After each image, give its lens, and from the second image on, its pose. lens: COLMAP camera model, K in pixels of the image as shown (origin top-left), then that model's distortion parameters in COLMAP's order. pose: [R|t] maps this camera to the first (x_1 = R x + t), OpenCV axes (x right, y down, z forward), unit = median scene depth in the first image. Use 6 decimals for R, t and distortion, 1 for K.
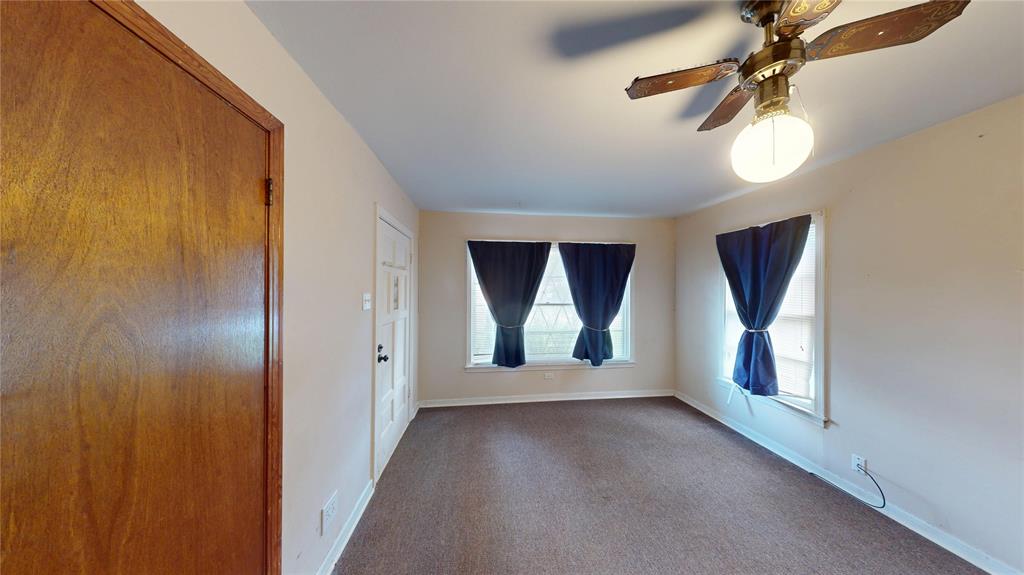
lens RADIAL K [[382.8, 0, 512.0], [0, 382.8, 287.5], [0, 0, 1]] dist [0.000632, 0.000165]
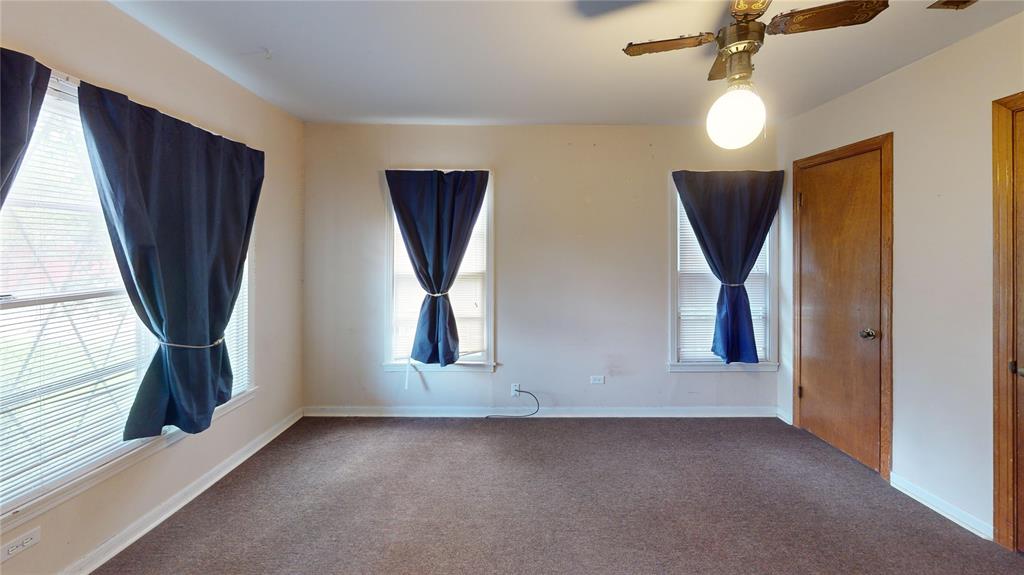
lens RADIAL K [[382.8, 0, 512.0], [0, 382.8, 287.5], [0, 0, 1]] dist [0.000632, 0.000165]
pose [[-0.005041, -0.111919, 0.993705, -0.228471], [-0.013419, 0.993635, 0.111843, -0.000991], [-0.999897, -0.012771, -0.006511, 0.851294]]
